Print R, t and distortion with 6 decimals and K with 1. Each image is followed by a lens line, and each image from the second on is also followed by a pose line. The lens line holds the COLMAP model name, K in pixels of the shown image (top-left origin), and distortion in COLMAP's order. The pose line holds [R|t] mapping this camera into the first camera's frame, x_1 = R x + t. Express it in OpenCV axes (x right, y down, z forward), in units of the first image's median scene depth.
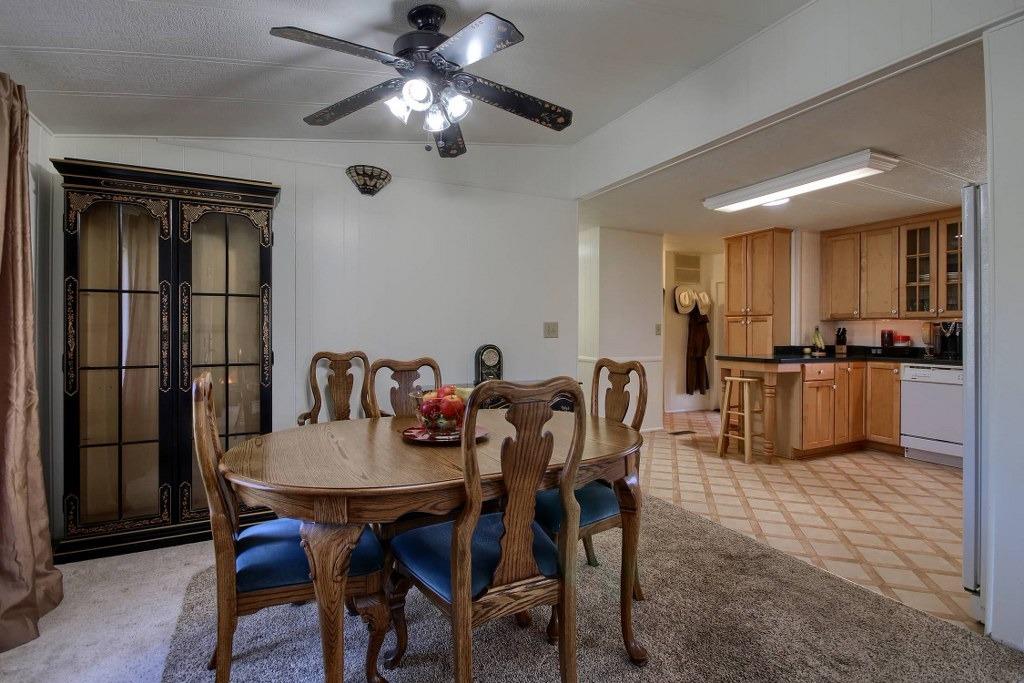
lens RADIAL K [[478.3, 0, 507.4], [0, 478.3, 334.8], [0, 0, 1]] dist [-0.002695, -0.002869]
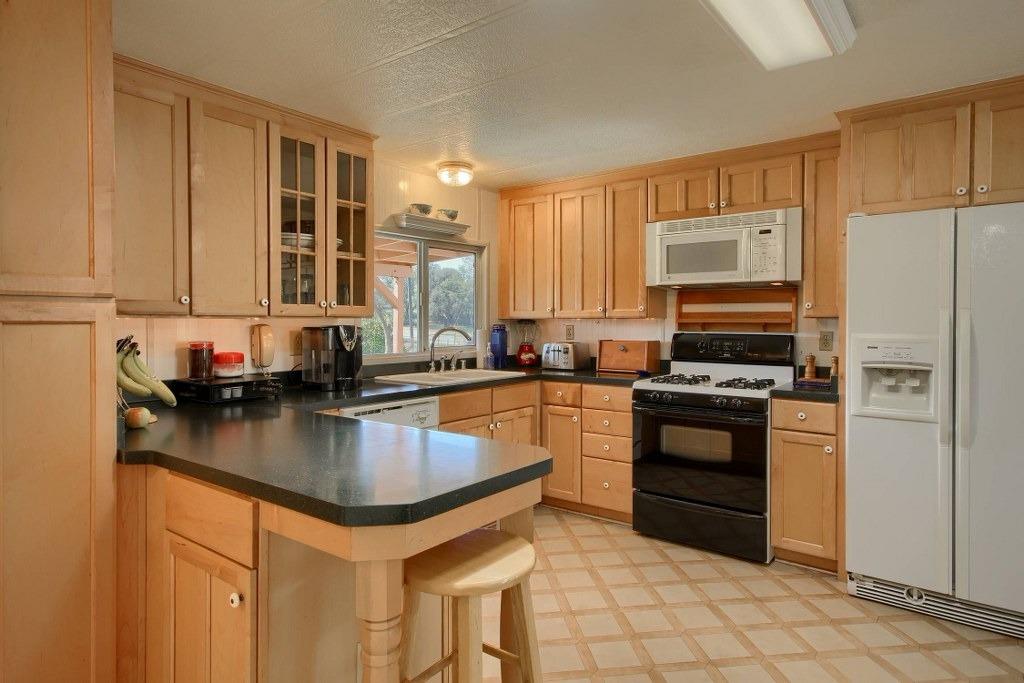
lens RADIAL K [[592.7, 0, 513.4], [0, 592.7, 324.2], [0, 0, 1]] dist [0.007552, 0.006660]
pose [[-0.444506, -0.011963, 0.895696, 0.180407], [0.002954, 0.999886, 0.014821, -0.033859], [-0.895771, 0.009234, -0.444420, 1.003149]]
